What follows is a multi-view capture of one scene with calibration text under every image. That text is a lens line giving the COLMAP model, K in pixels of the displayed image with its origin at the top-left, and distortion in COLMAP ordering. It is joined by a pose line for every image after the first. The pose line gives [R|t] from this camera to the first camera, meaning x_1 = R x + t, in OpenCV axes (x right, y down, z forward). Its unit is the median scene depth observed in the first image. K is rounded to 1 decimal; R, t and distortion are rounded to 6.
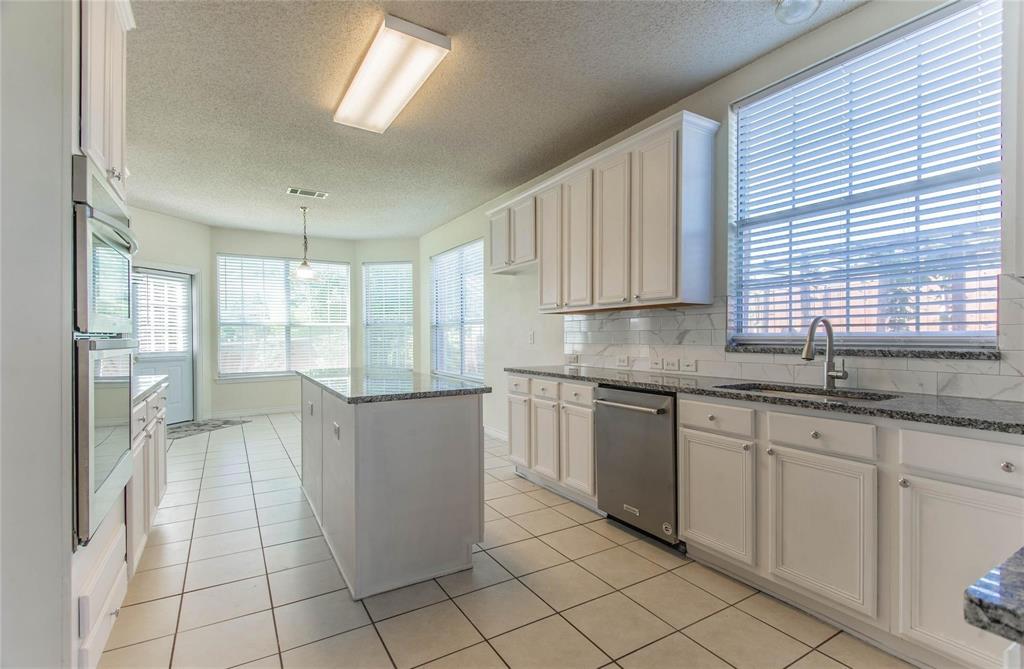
lens RADIAL K [[471.3, 0, 517.4], [0, 471.3, 338.8], [0, 0, 1]] dist [0.049682, -0.034344]
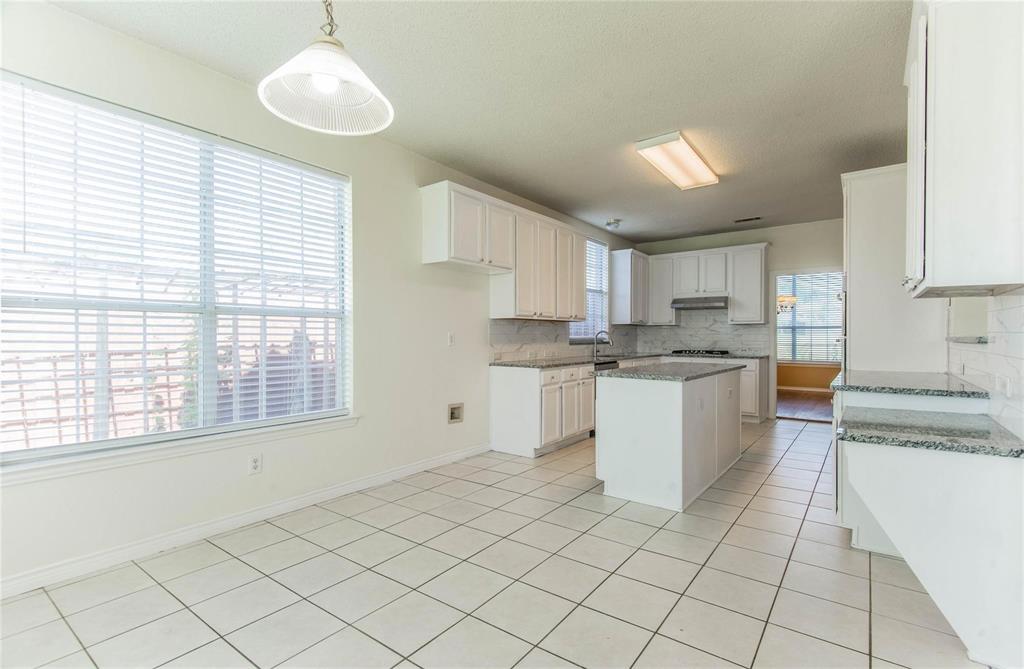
lens RADIAL K [[471.3, 0, 517.4], [0, 471.3, 338.8], [0, 0, 1]] dist [0.049682, -0.034344]
pose [[-0.369223, -0.000455, 0.929341, -1.179973], [0.005067, 0.999984, 0.002503, -0.005358], [-0.929327, 0.005633, -0.369215, 1.640824]]
